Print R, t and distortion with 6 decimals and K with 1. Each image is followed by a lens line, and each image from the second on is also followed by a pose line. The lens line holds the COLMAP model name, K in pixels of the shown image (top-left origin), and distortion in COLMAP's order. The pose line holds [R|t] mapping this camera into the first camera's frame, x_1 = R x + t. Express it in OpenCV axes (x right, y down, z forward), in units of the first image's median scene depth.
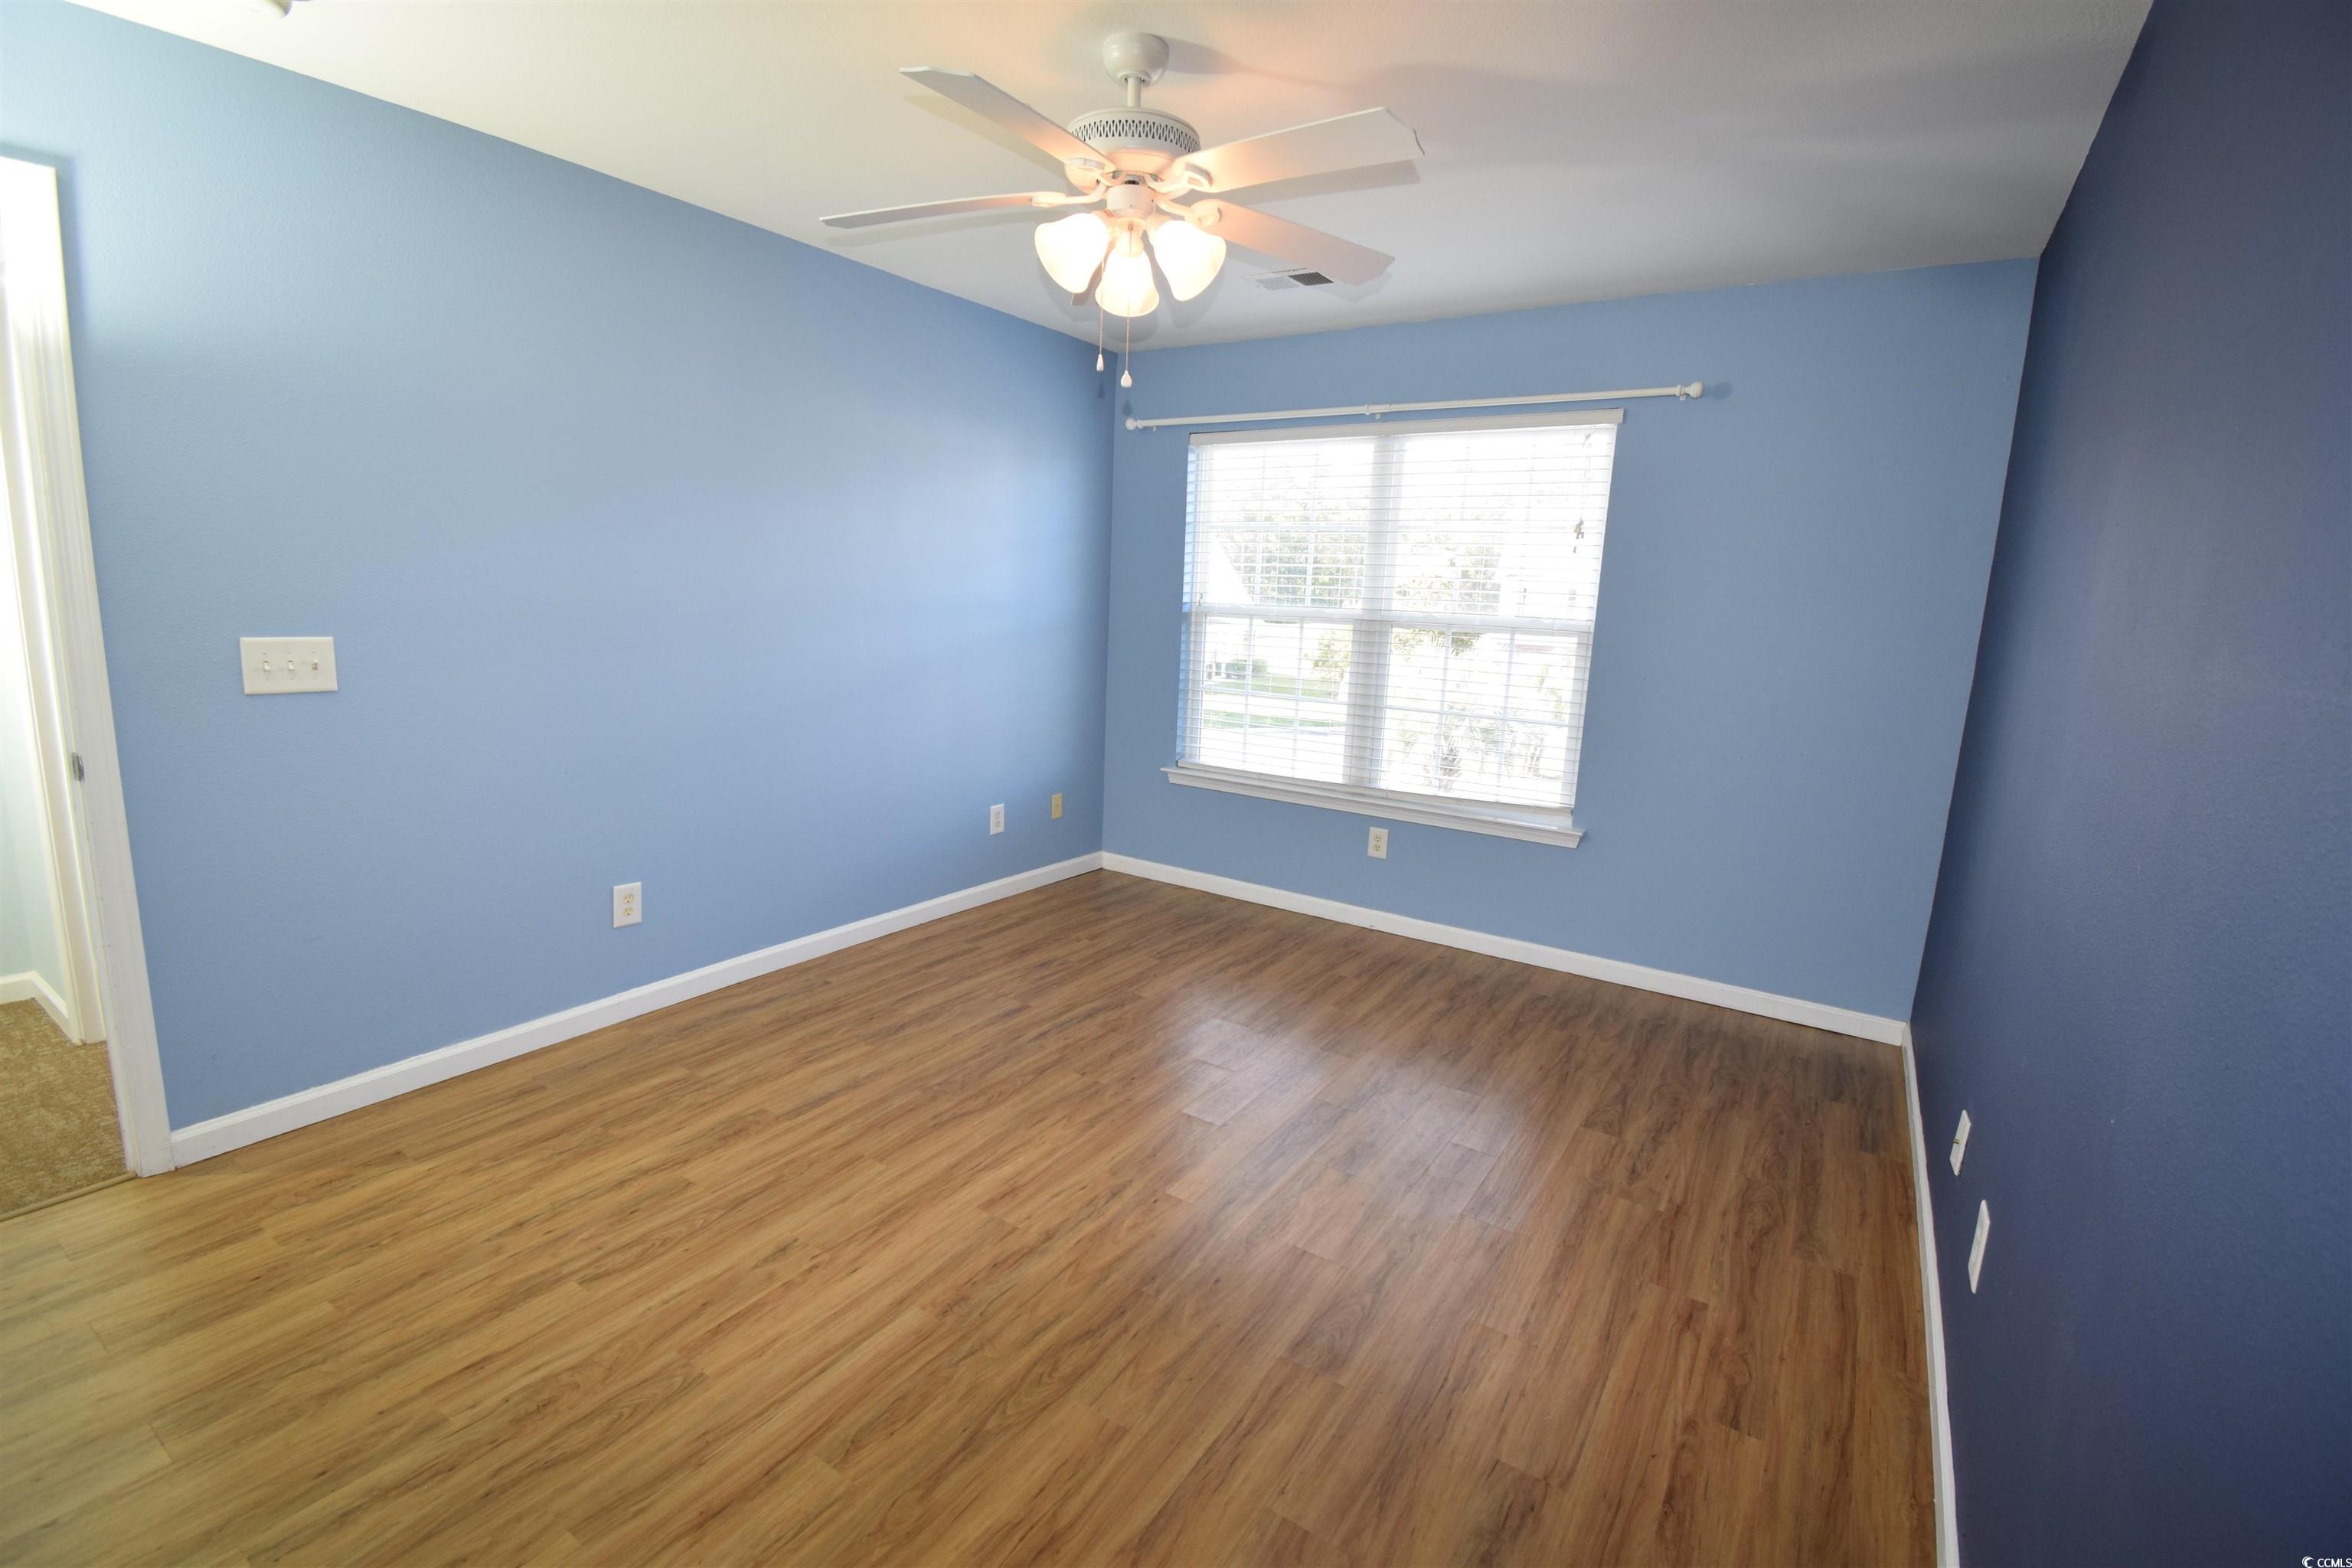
lens RADIAL K [[1036.0, 0, 1178.8], [0, 1036.0, 780.4], [0, 0, 1]] dist [0.016603, -0.026230]
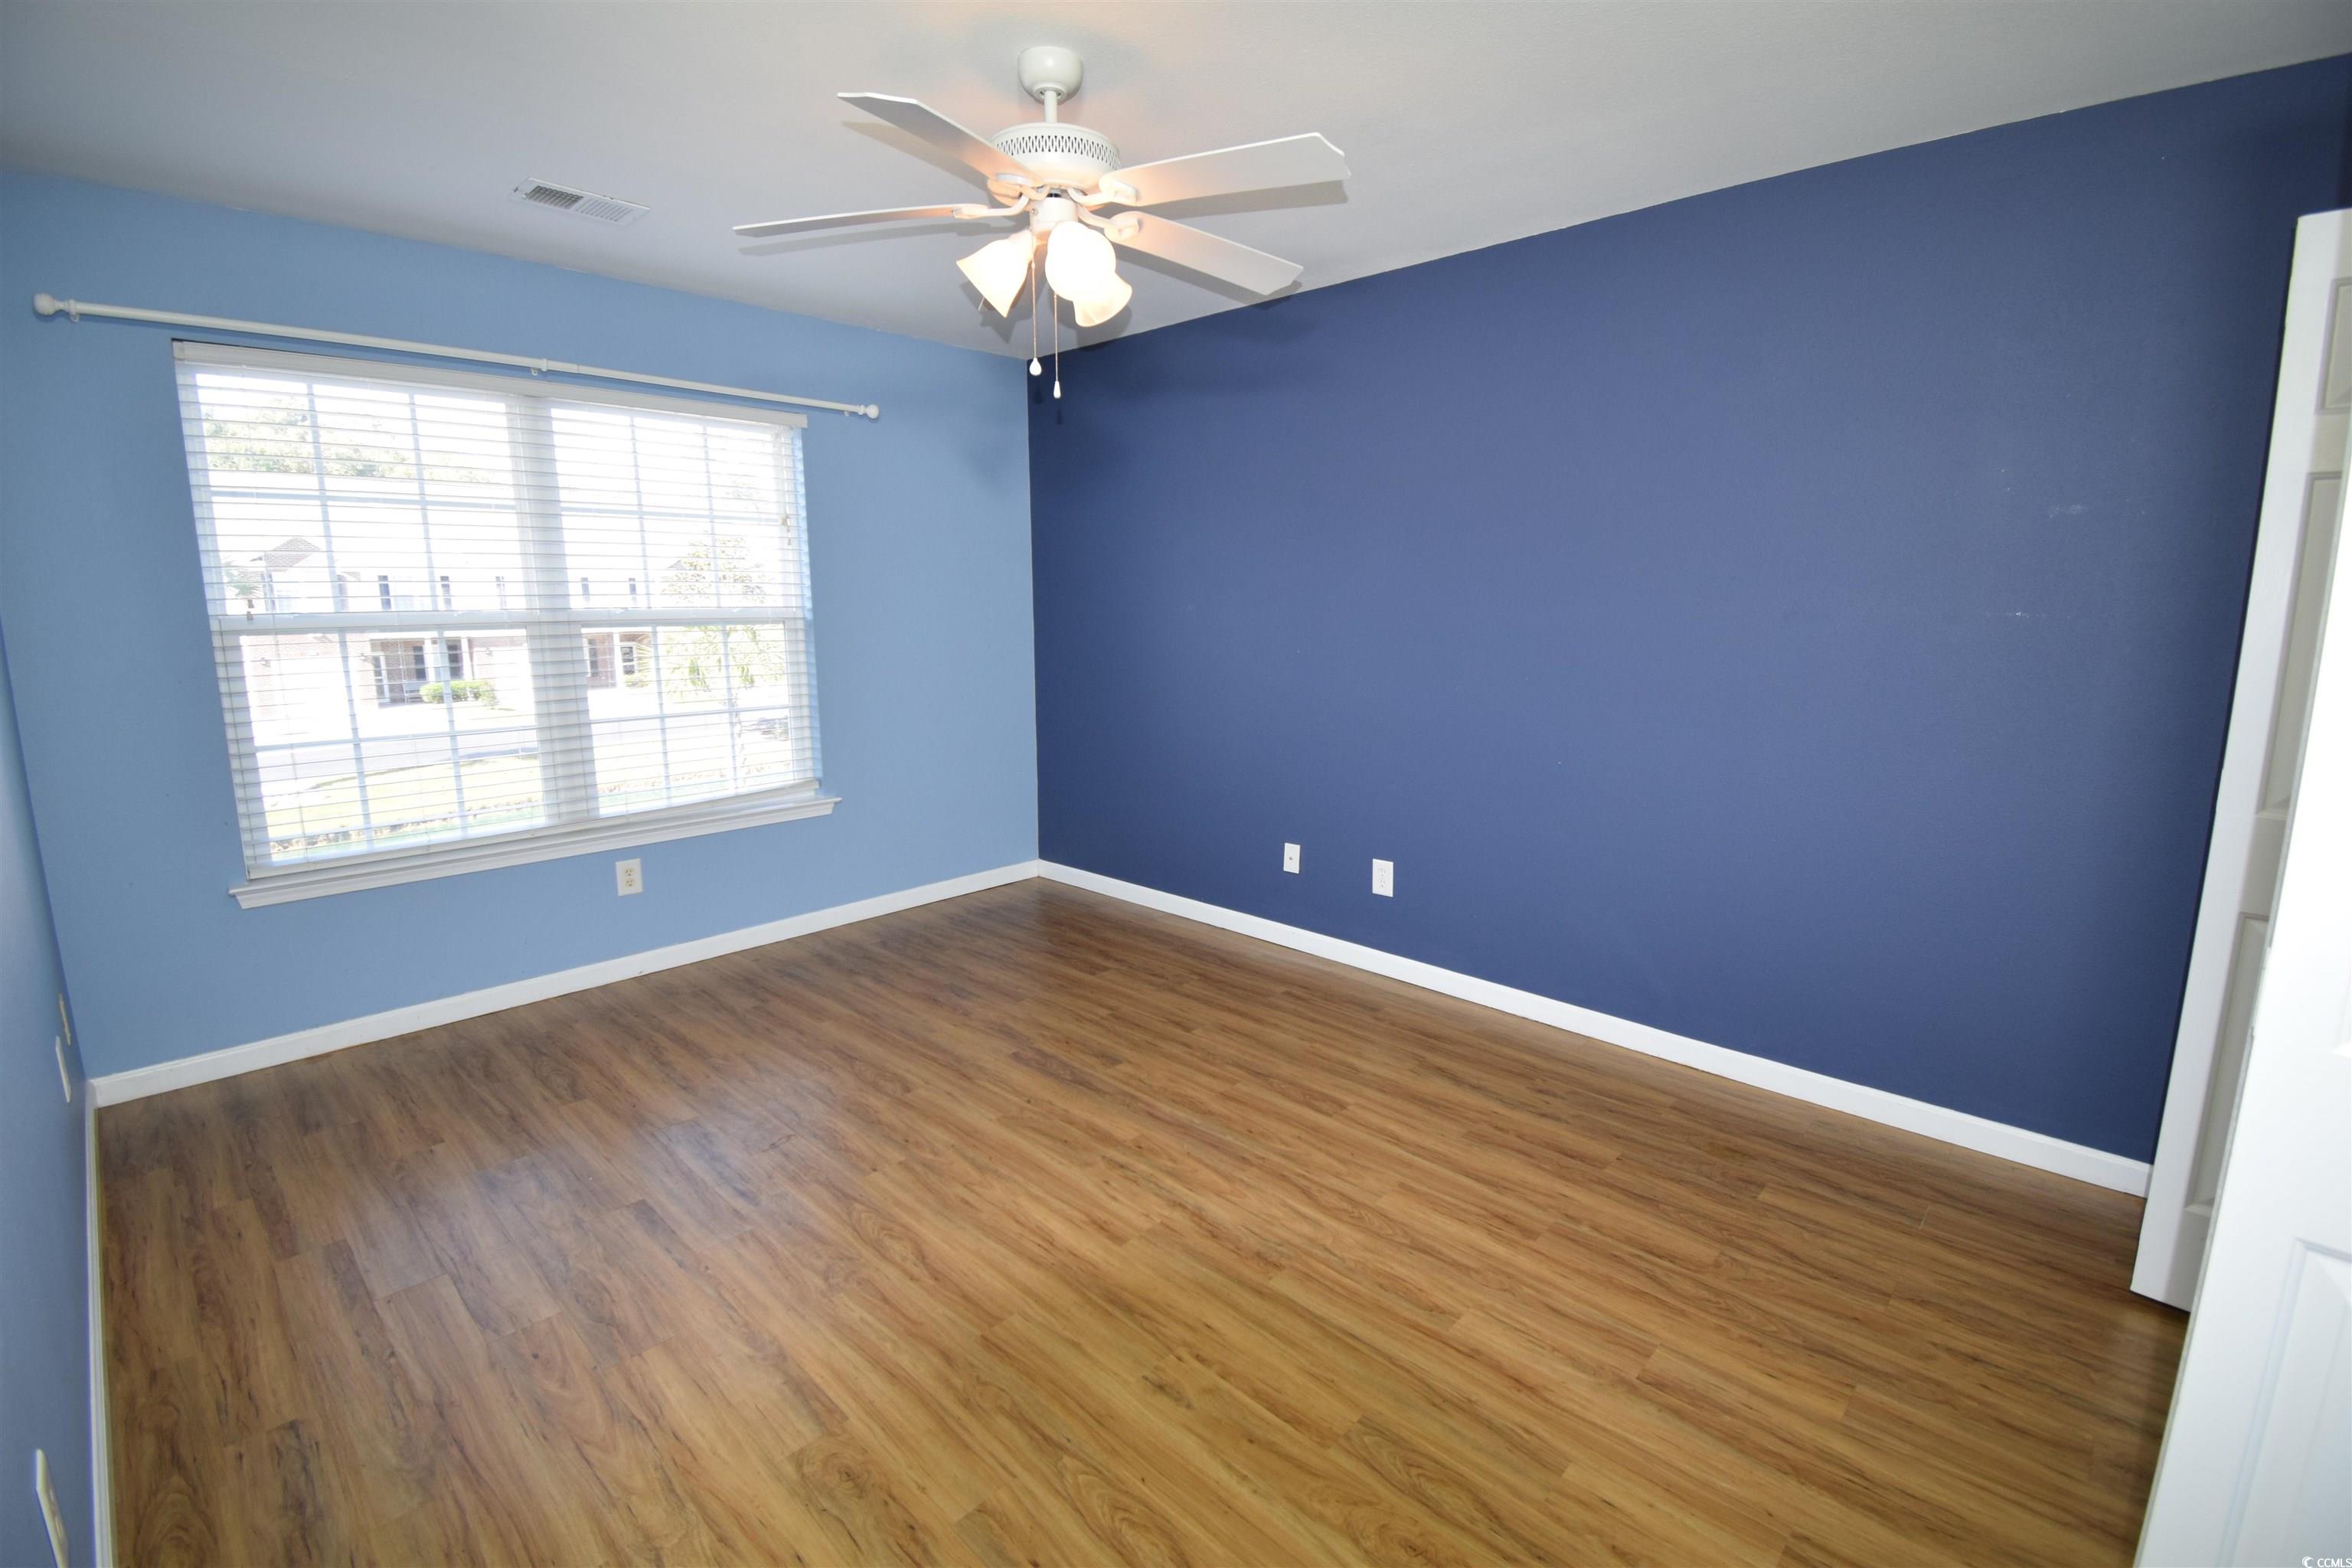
lens RADIAL K [[1036.0, 0, 1178.8], [0, 1036.0, 780.4], [0, 0, 1]] dist [0.016603, -0.026230]
pose [[0.176589, -0.213832, 0.960777, -0.663706], [0.184602, 0.965991, 0.181063, -0.110208], [-0.966819, 0.145388, 0.210057, 0.446596]]
